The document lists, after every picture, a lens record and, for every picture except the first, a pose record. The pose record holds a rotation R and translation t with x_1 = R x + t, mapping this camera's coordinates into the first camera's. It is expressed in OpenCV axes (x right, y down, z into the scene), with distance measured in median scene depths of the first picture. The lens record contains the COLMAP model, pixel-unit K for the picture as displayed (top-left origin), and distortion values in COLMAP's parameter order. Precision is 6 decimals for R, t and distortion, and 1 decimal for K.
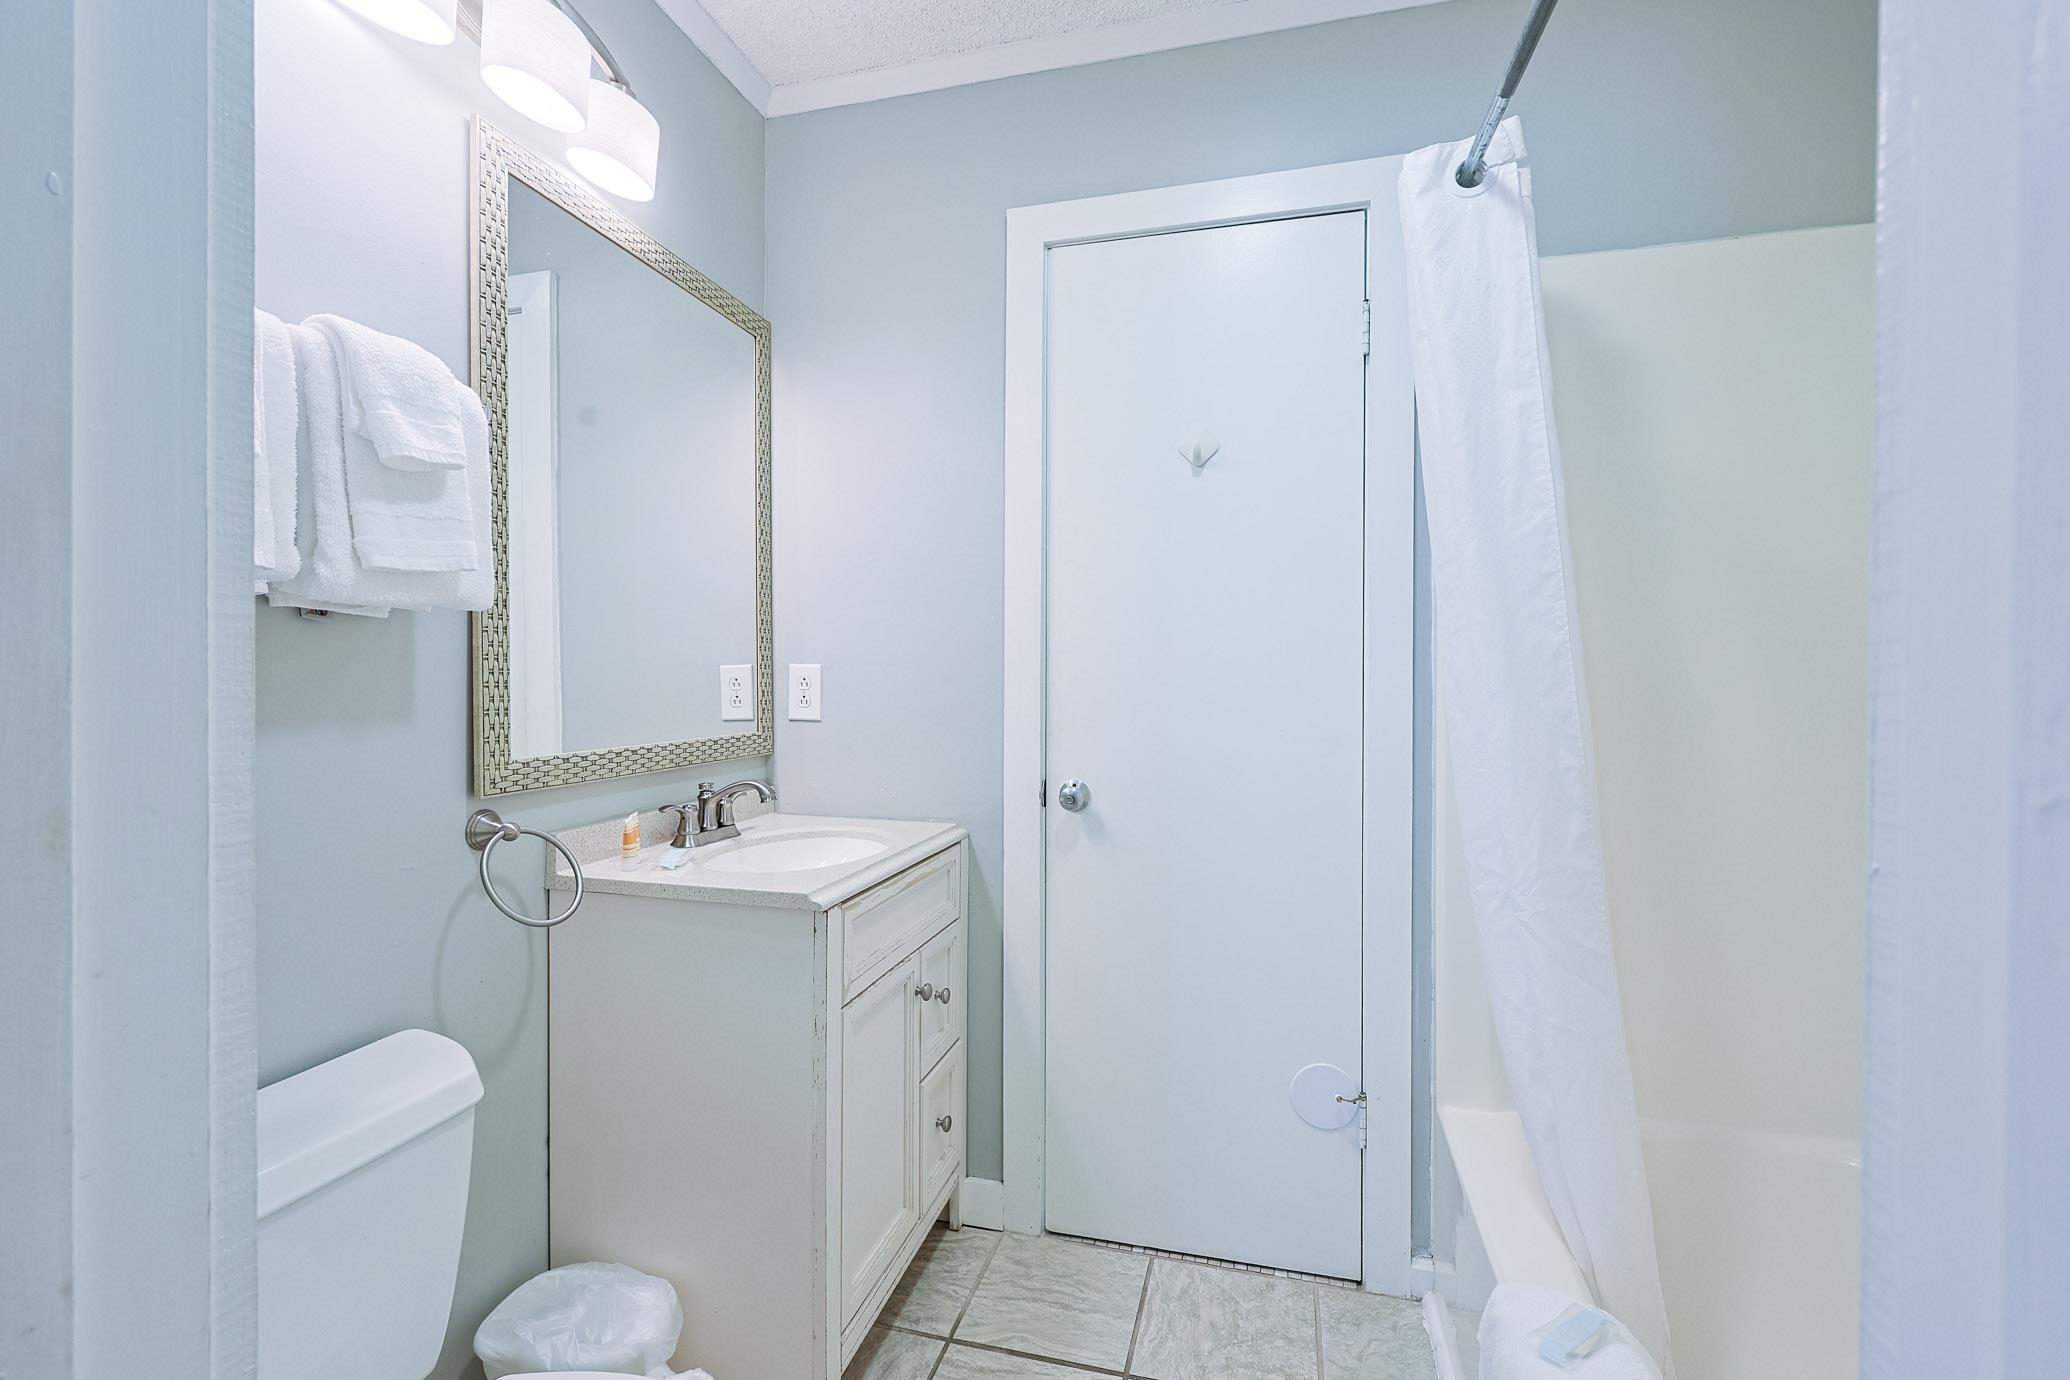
lens RADIAL K [[891.7, 0, 1036.2], [0, 891.7, 680.4], [0, 0, 1]] dist [-0.002122, 0.000128]
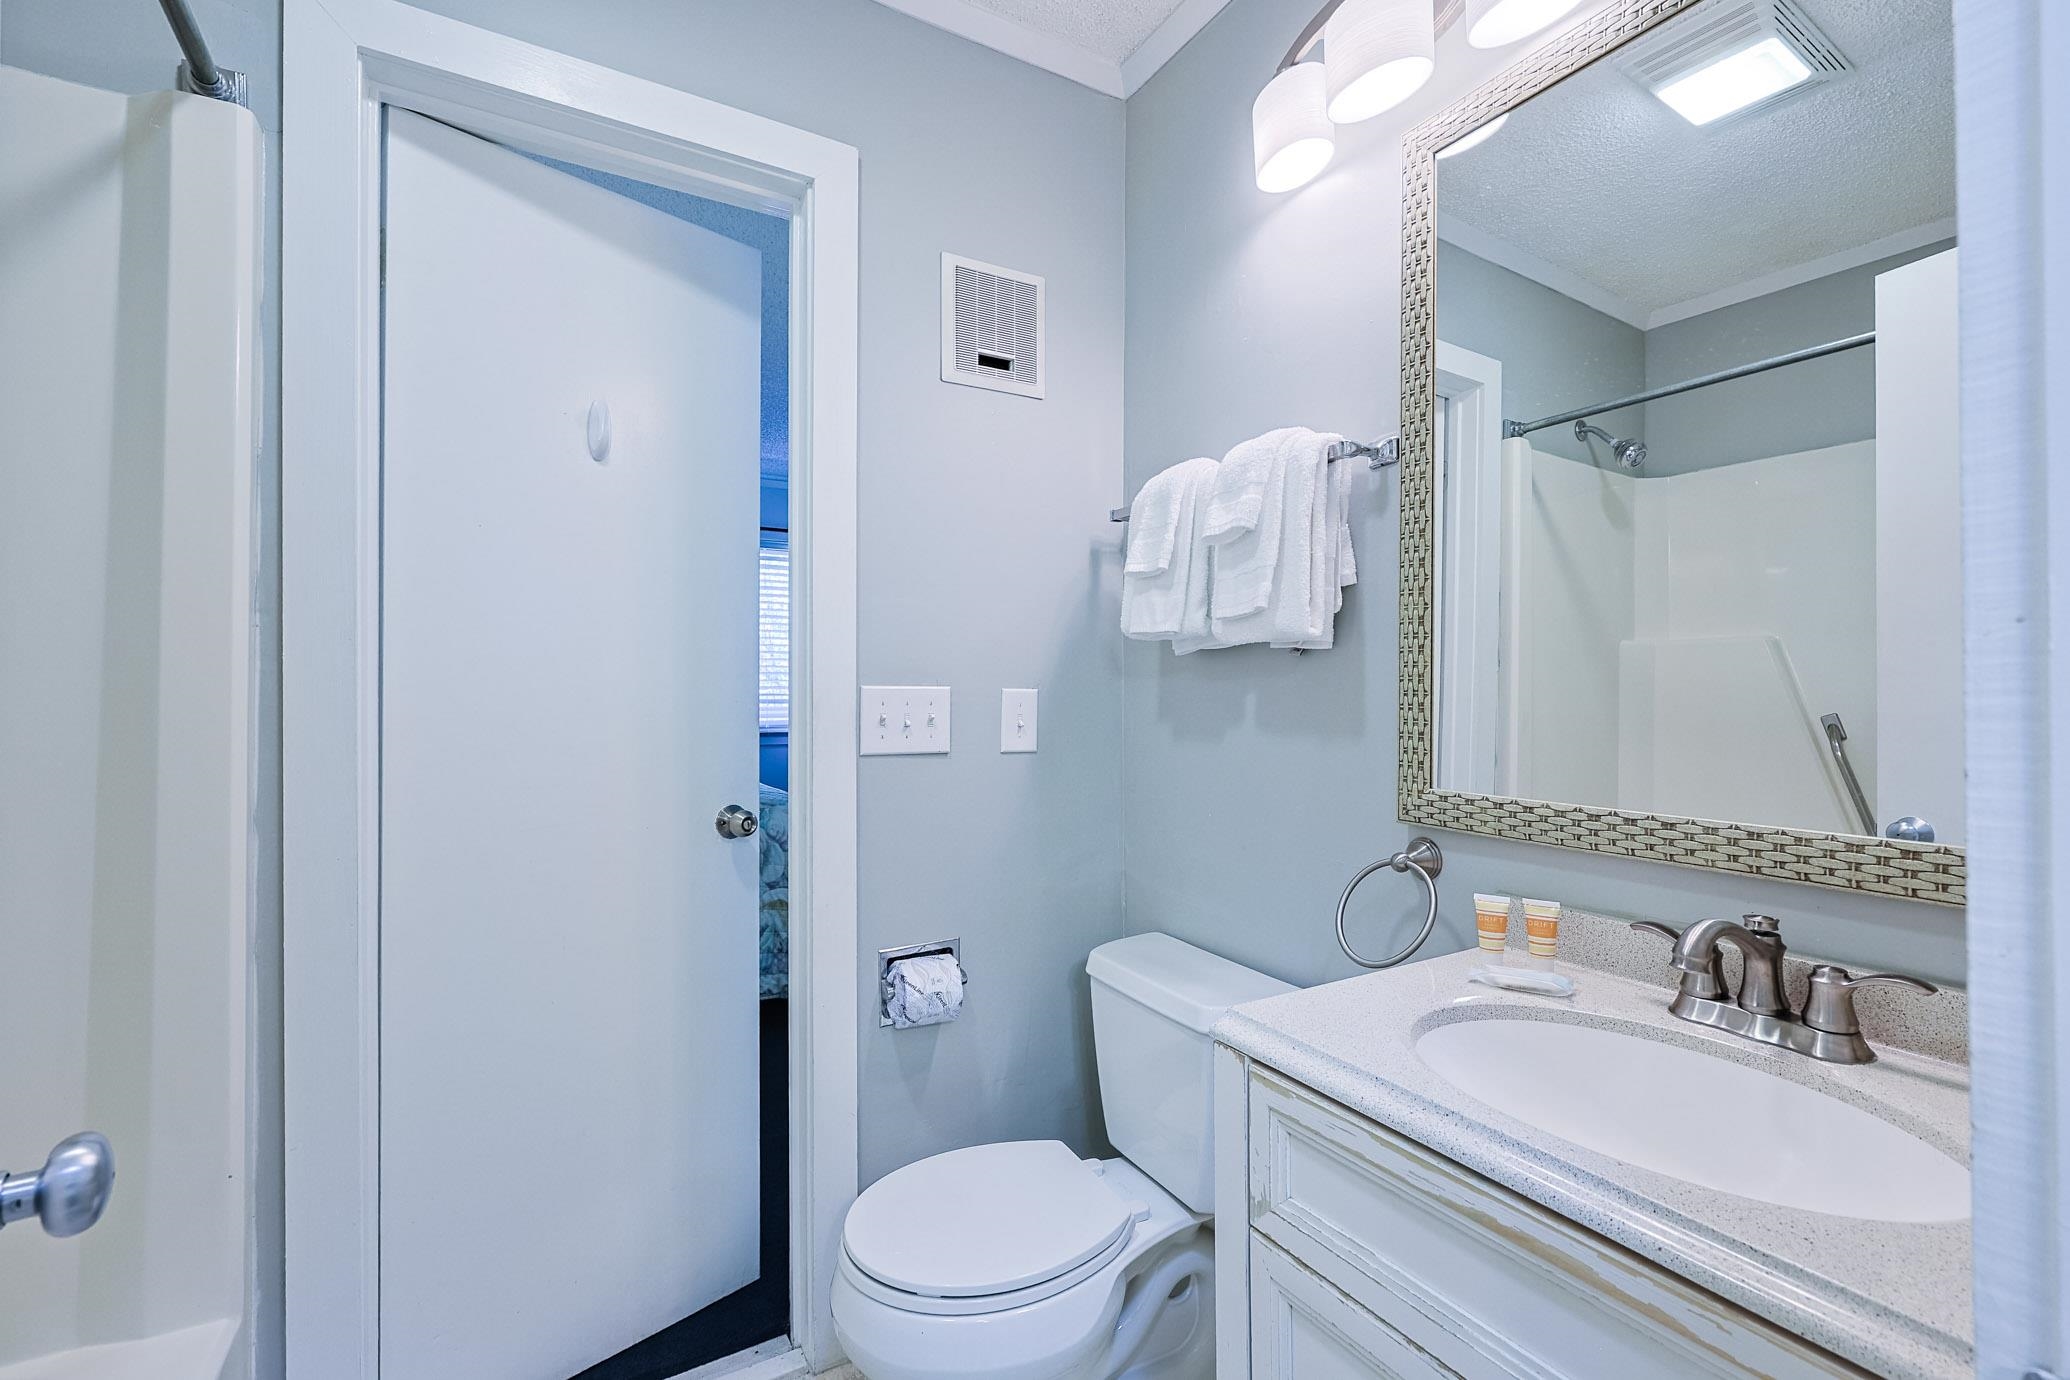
lens RADIAL K [[891.7, 0, 1036.2], [0, 891.7, 680.4], [0, 0, 1]] dist [-0.002122, 0.000128]
pose [[-0.703081, -0.003474, -0.711101, 0.331821], [-0.001733, 0.999993, -0.003172, -0.018559], [0.711108, -0.000998, -0.703082, 1.298634]]
